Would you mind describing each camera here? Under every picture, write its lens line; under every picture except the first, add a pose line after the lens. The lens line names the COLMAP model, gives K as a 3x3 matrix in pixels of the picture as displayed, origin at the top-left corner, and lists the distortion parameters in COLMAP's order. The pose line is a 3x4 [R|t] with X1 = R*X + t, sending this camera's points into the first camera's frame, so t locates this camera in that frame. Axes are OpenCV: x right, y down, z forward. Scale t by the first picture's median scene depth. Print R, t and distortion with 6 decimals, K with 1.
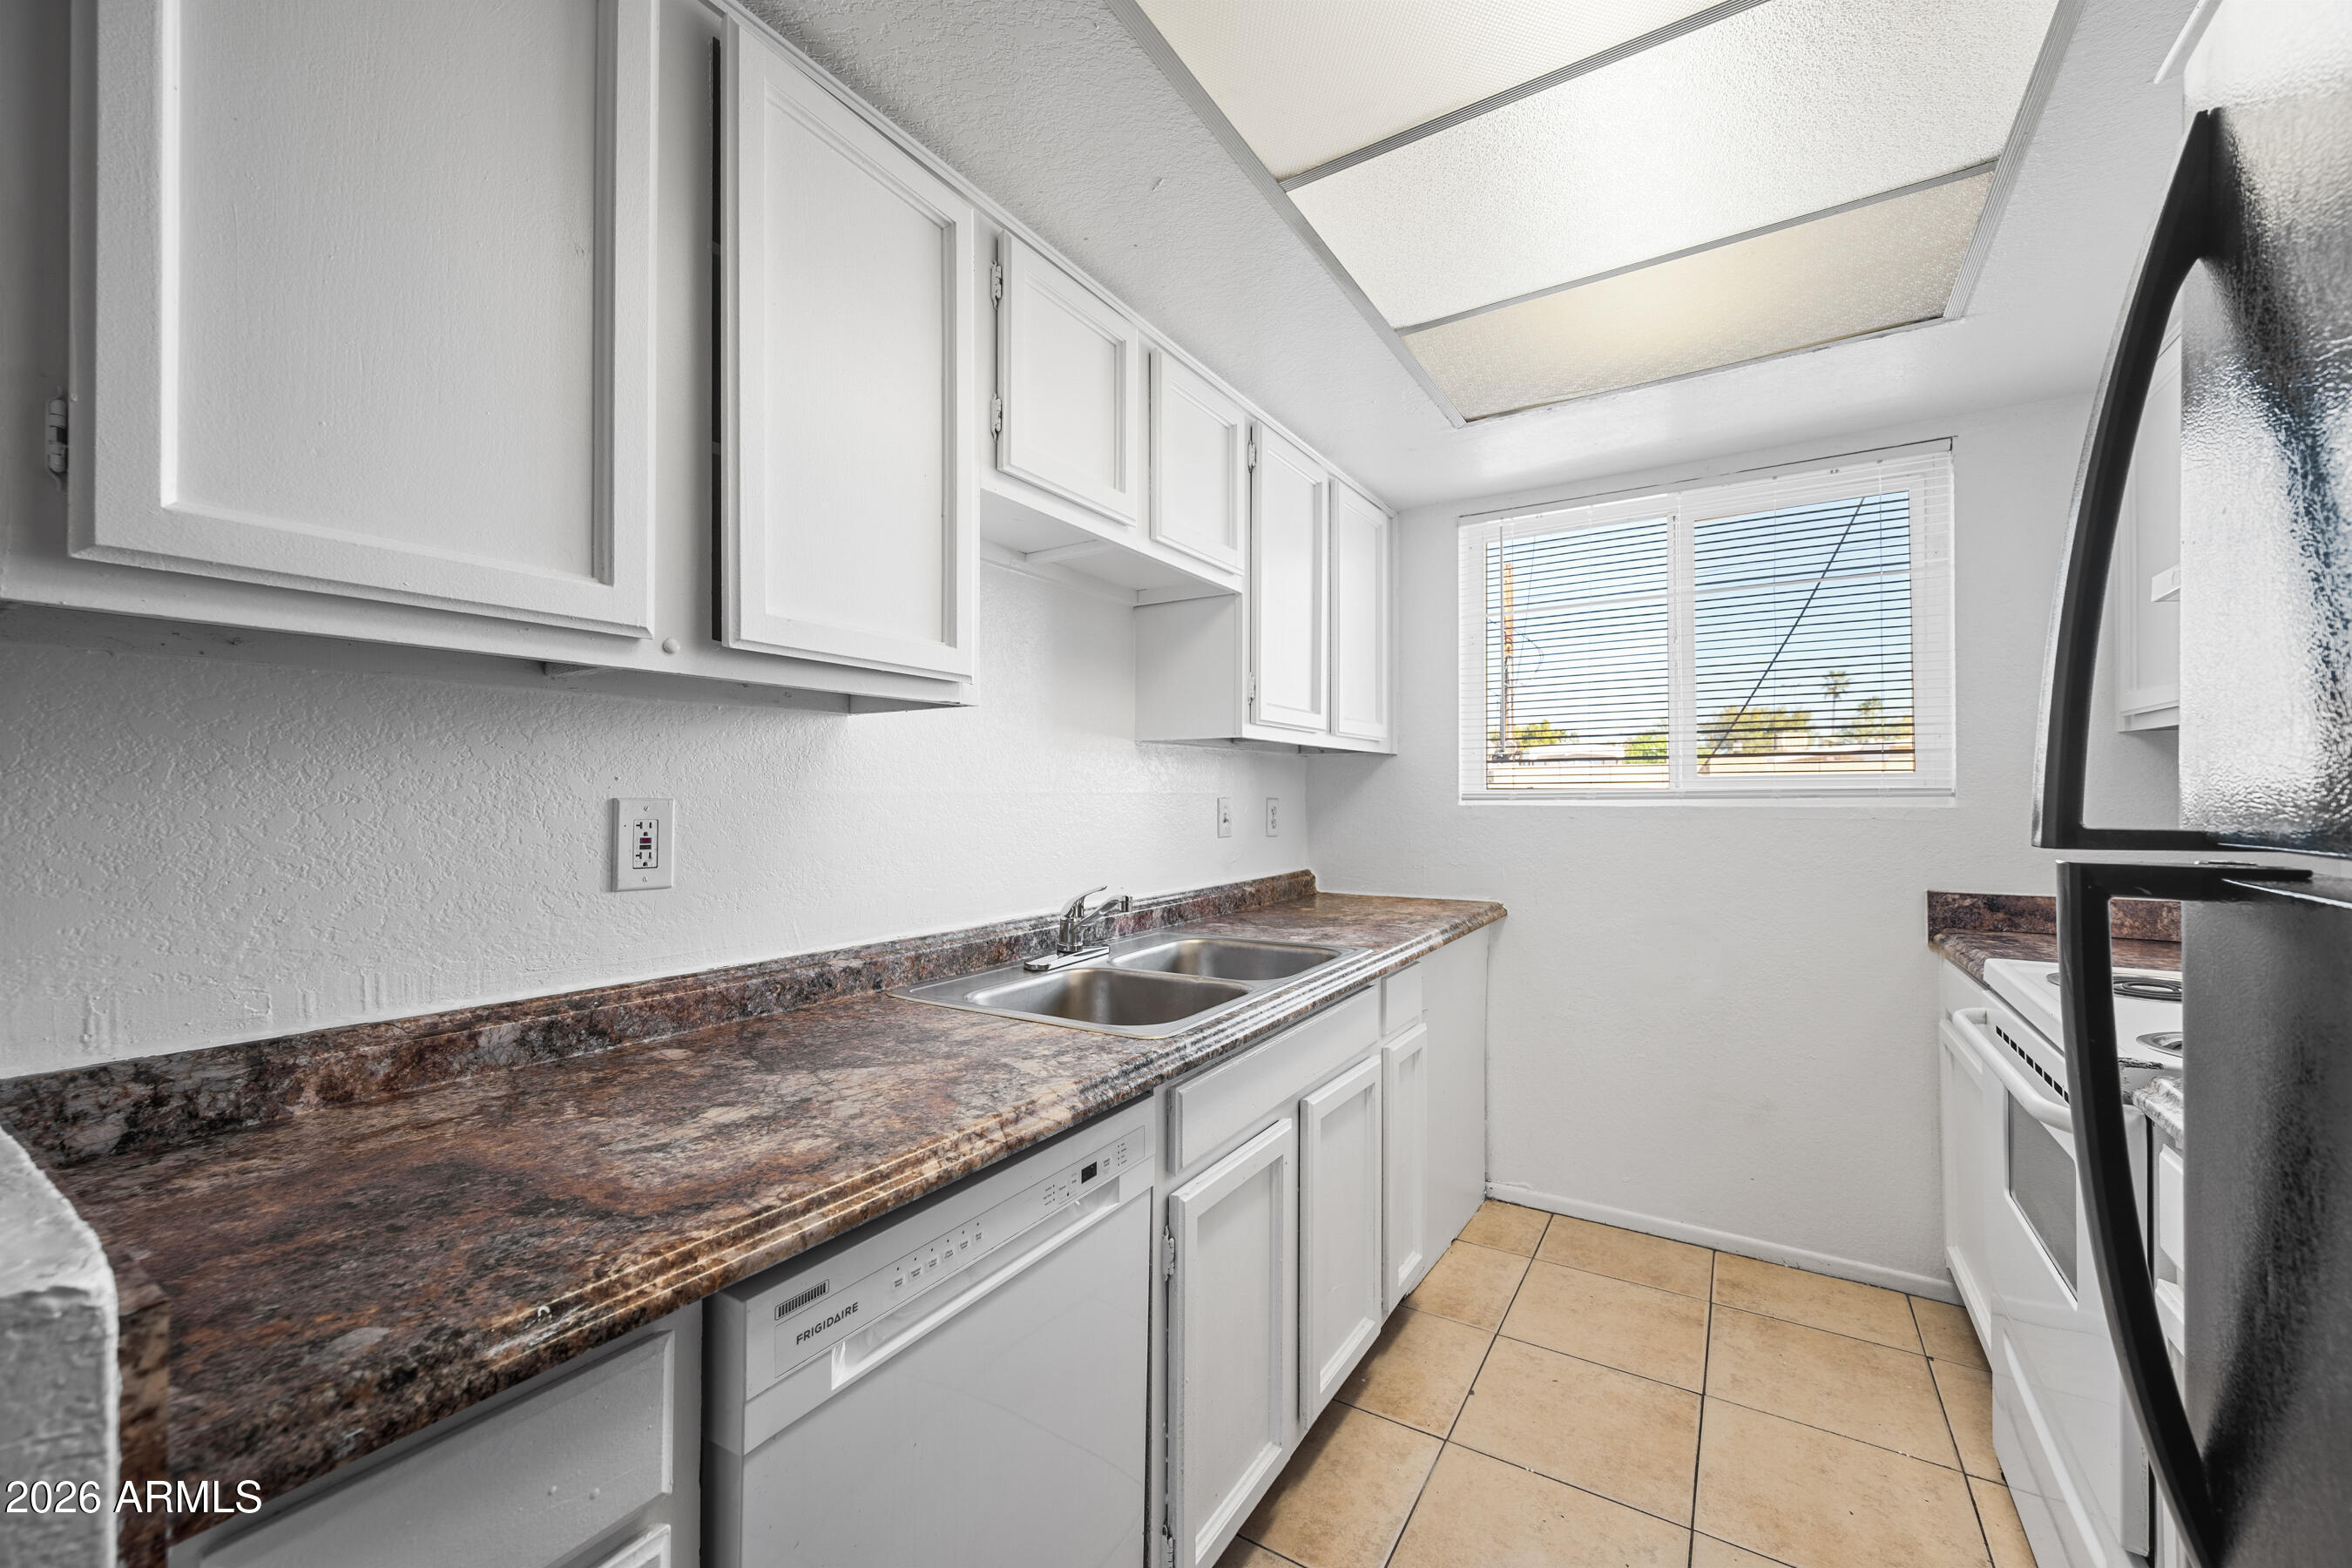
lens RADIAL K [[922.6, 0, 1175.3], [0, 922.6, 789.3], [0, 0, 1]] dist [-0.005093, -0.000896]
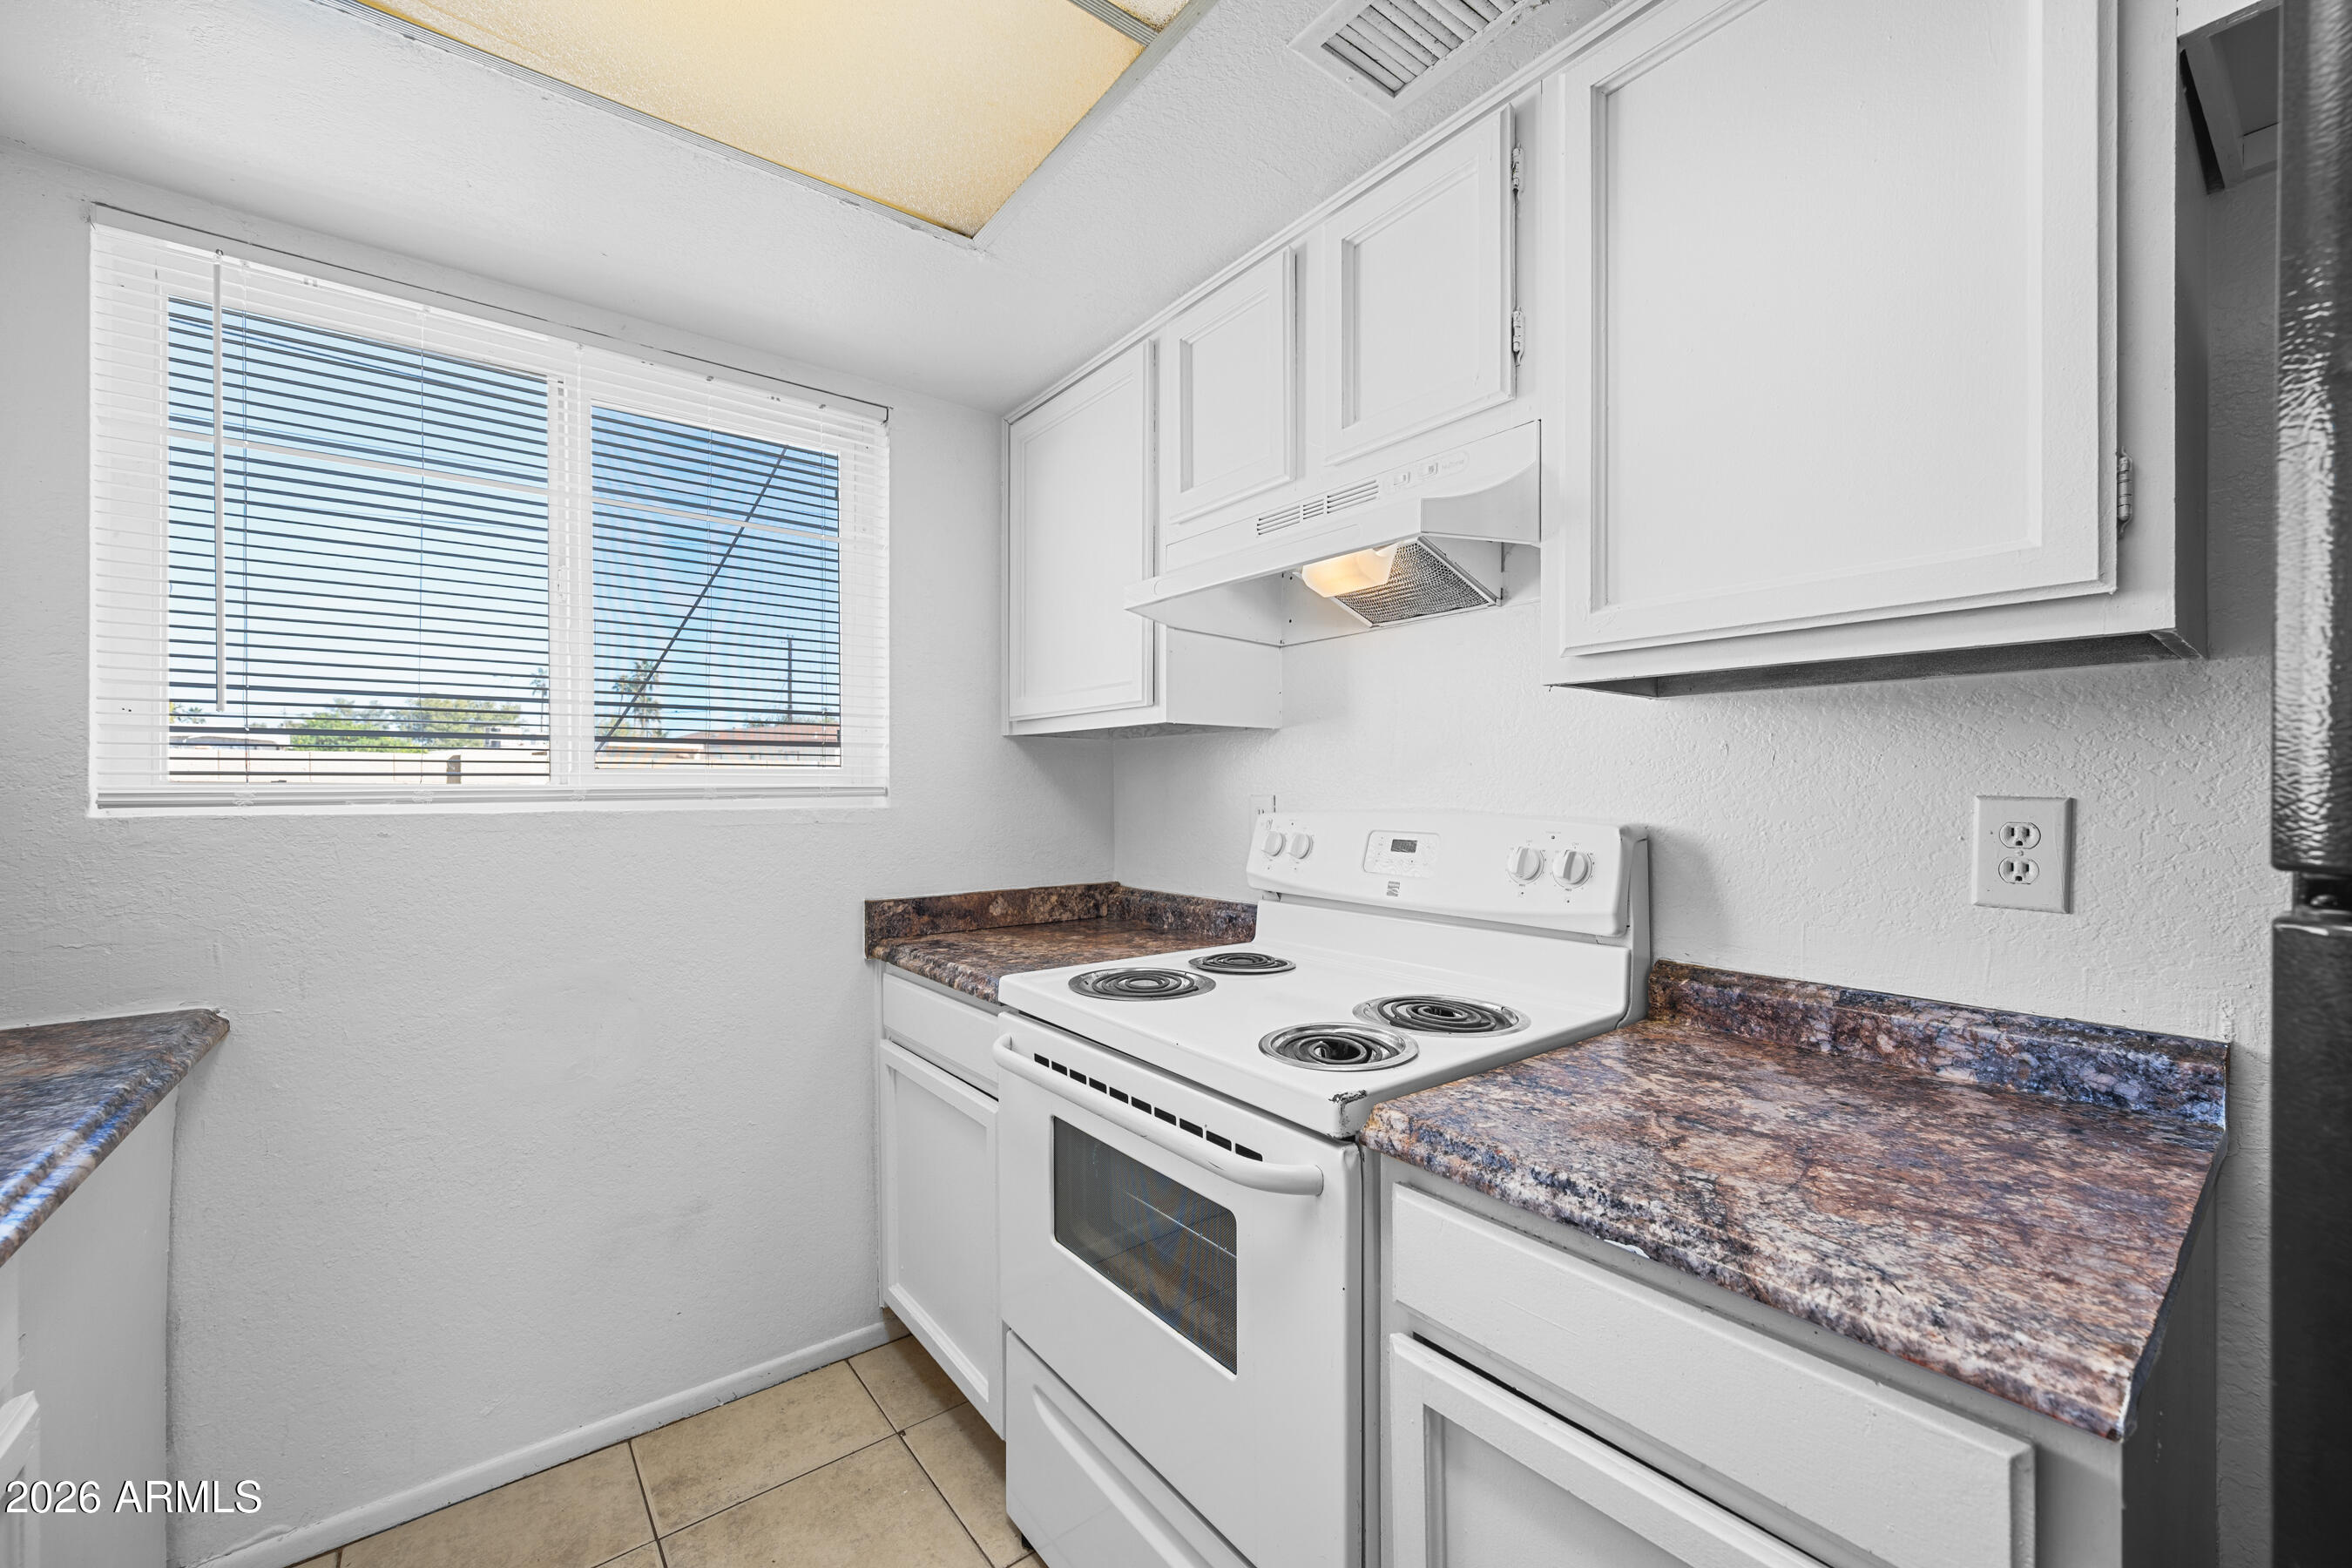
lens RADIAL K [[922.6, 0, 1181.8], [0, 922.6, 788.0], [0, 0, 1]] dist [-0.005093, -0.000896]
pose [[0.329978, 0.002723, 0.943985, 0.067544], [-0.005423, 0.999985, -0.000989, -0.000639], [-0.943973, -0.004792, 0.329988, 0.409488]]
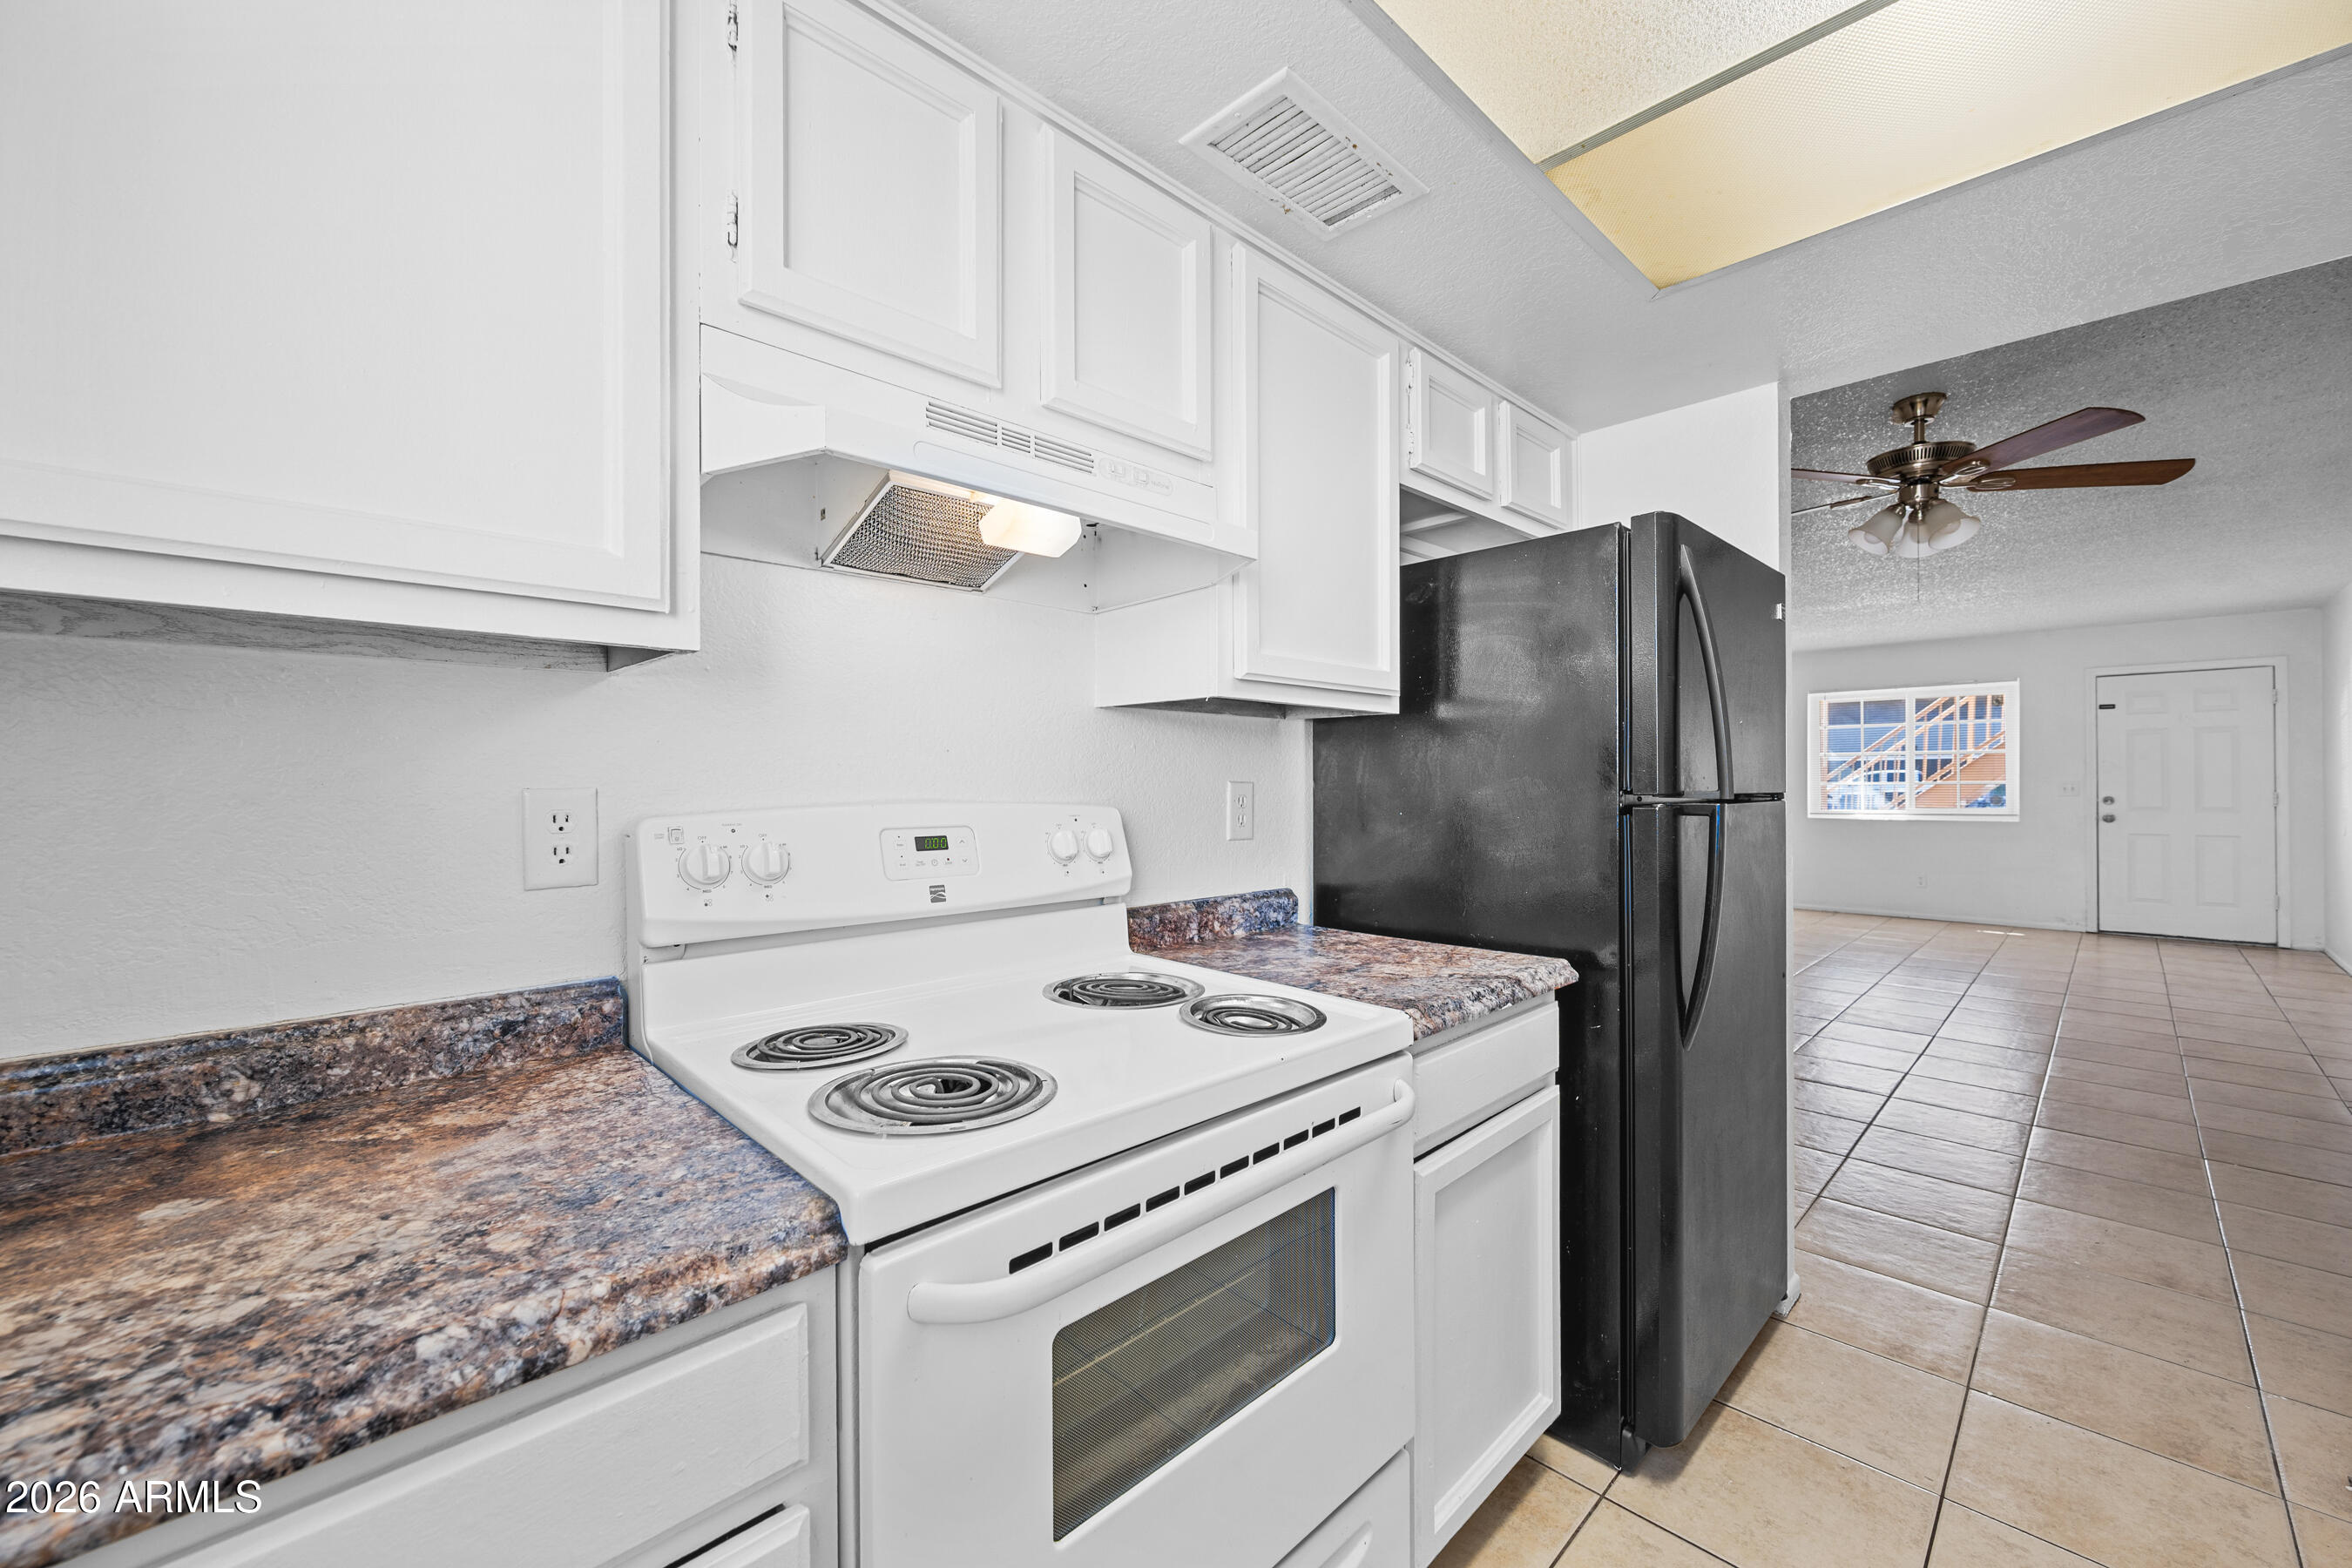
lens RADIAL K [[922.6, 0, 1177.0], [0, 922.6, 776.0], [0, 0, 1]] dist [-0.005093, -0.000896]
pose [[-0.973497, 0.005708, 0.228628, 0.503402], [0.003837, 0.999955, -0.008625, 0.003881], [-0.228667, -0.007519, -0.973476, 1.050885]]
